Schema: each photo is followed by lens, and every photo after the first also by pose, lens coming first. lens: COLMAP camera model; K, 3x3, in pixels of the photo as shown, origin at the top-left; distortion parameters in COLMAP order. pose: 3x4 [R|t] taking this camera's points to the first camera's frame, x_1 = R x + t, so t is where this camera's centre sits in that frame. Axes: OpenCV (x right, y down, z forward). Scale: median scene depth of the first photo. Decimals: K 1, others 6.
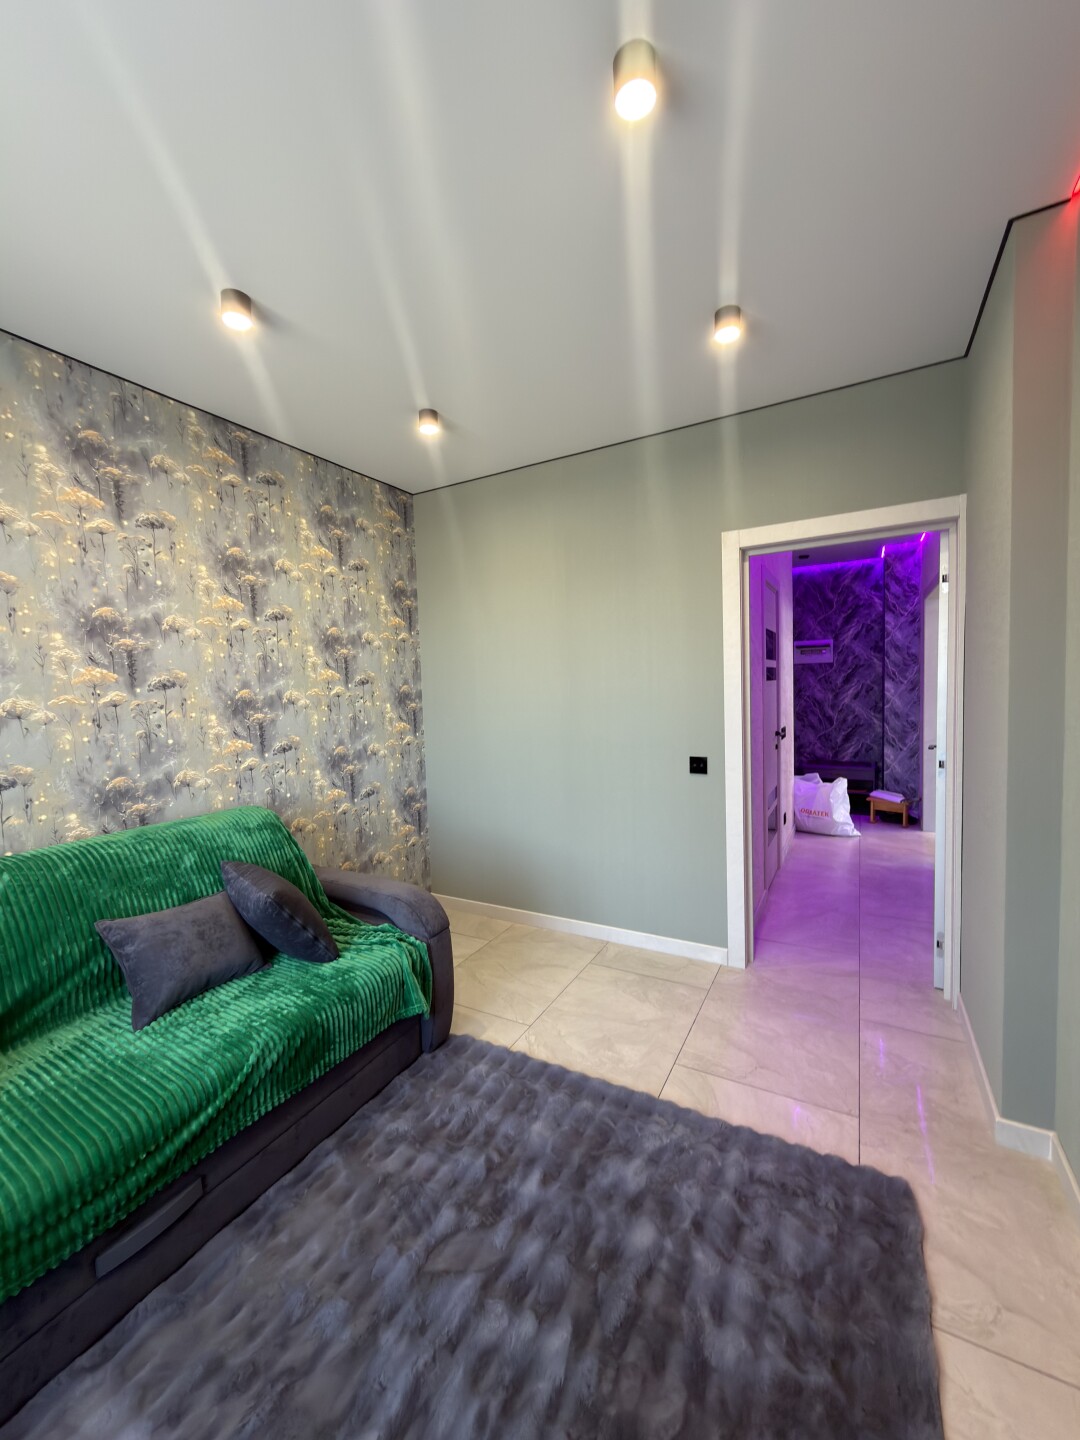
lens RADIAL K [[571.7, 0, 540.0], [0, 571.7, 720.0], [0, 0, 1]] dist [-0.000804, 0.000965]
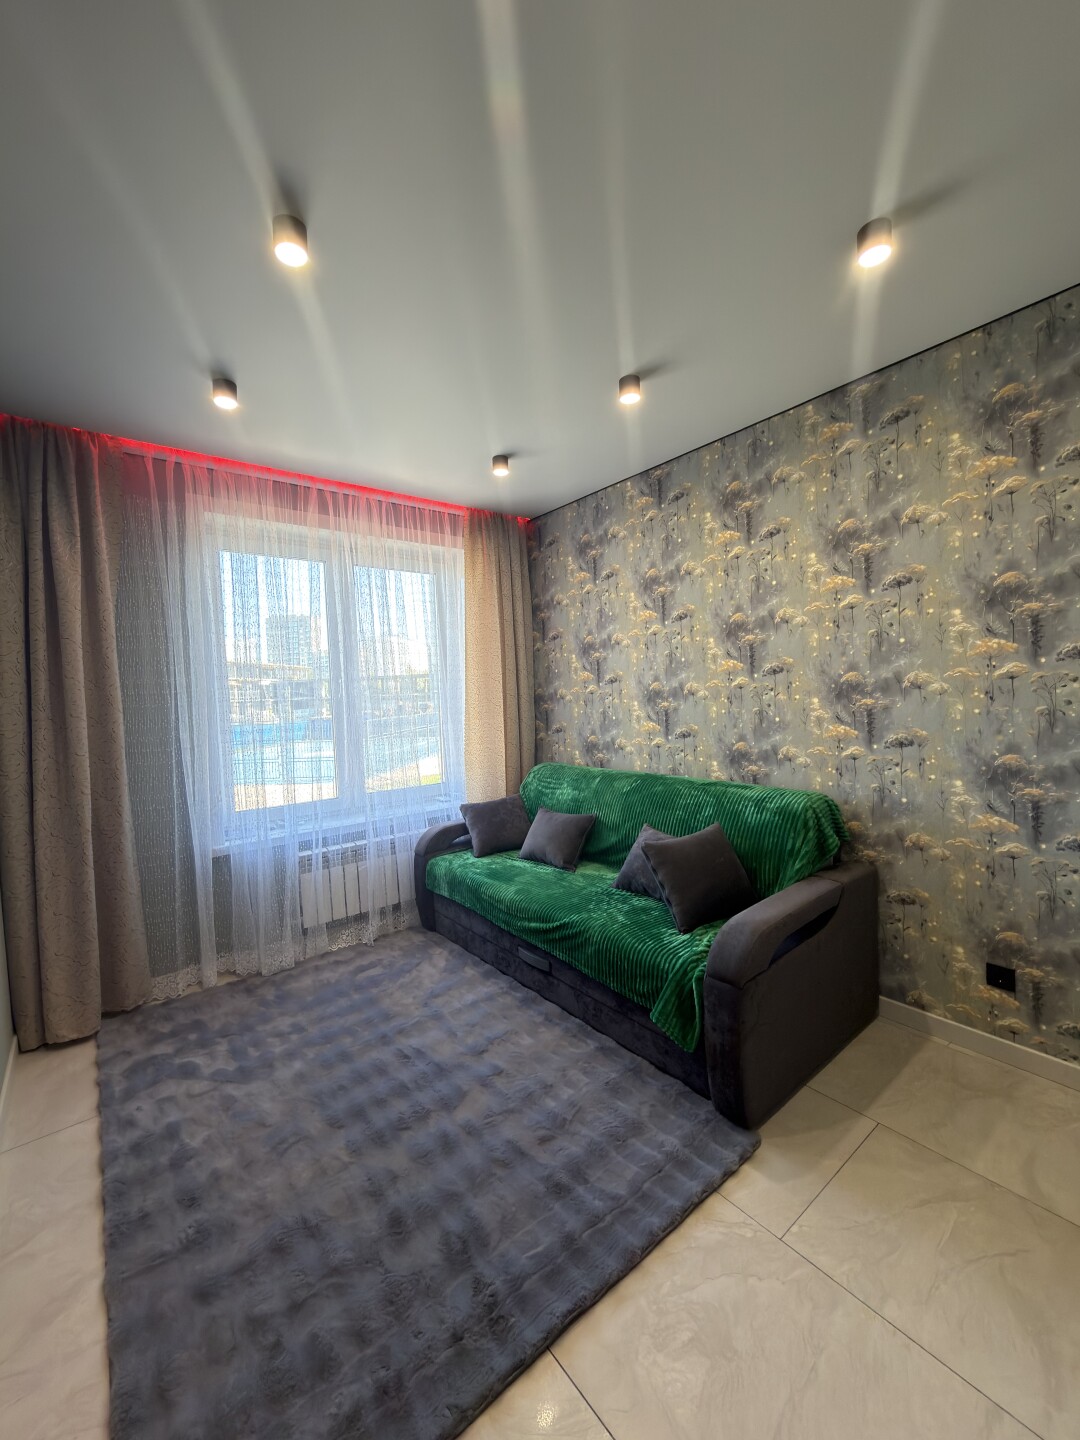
lens RADIAL K [[581.2, 0, 595.1], [0, 581.2, 706.4], [0, 0, 1]] dist [-0.001712, 0.000082]
pose [[-0.333881, 0.076052, -0.939542, 0.578301], [-0.001578, 0.996693, 0.081239, -0.083298], [0.942614, 0.028607, -0.332657, 1.040974]]
